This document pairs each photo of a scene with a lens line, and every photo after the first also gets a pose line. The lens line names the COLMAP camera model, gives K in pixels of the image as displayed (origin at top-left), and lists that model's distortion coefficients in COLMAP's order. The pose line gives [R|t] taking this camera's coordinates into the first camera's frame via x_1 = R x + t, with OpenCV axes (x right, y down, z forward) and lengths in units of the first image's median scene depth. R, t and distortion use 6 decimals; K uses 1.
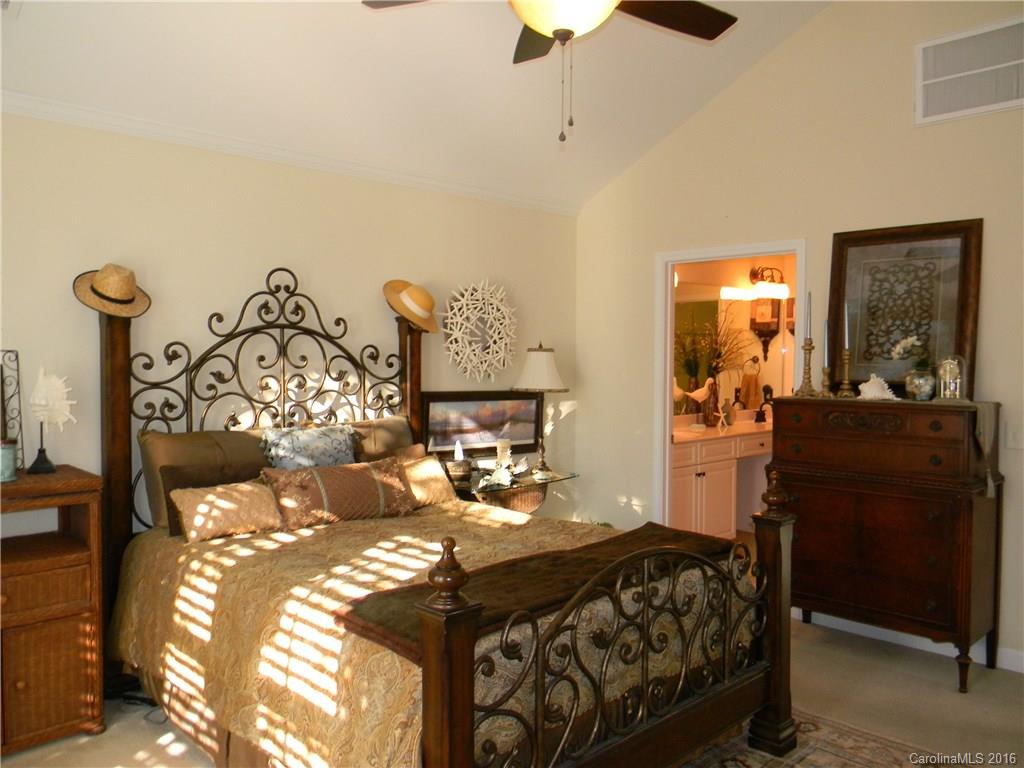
lens RADIAL K [[825.9, 0, 502.9], [0, 825.9, 379.5], [0, 0, 1]] dist [0.003054, -0.022771]
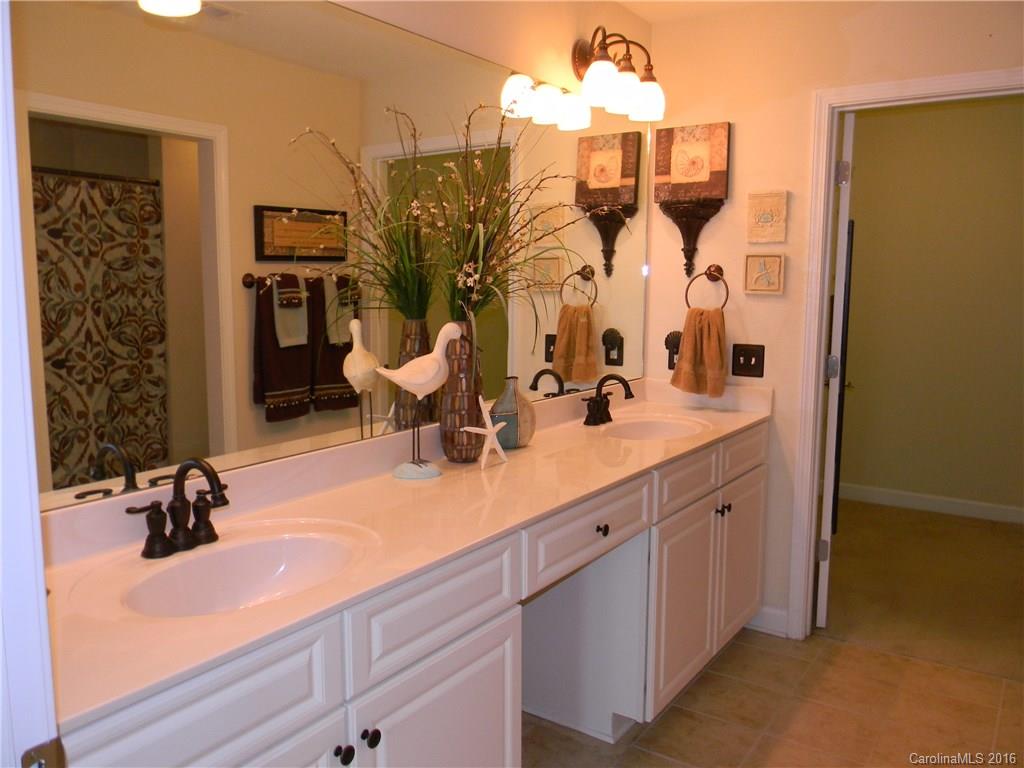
lens RADIAL K [[825.9, 0, 512.6], [0, 825.9, 382.3], [0, 0, 1]] dist [0.003054, -0.022771]
pose [[0.979633, -0.026700, 0.199014, 0.179847], [0.007788, 0.995426, 0.095214, -0.008253], [-0.200646, -0.091725, 0.975360, 0.579718]]
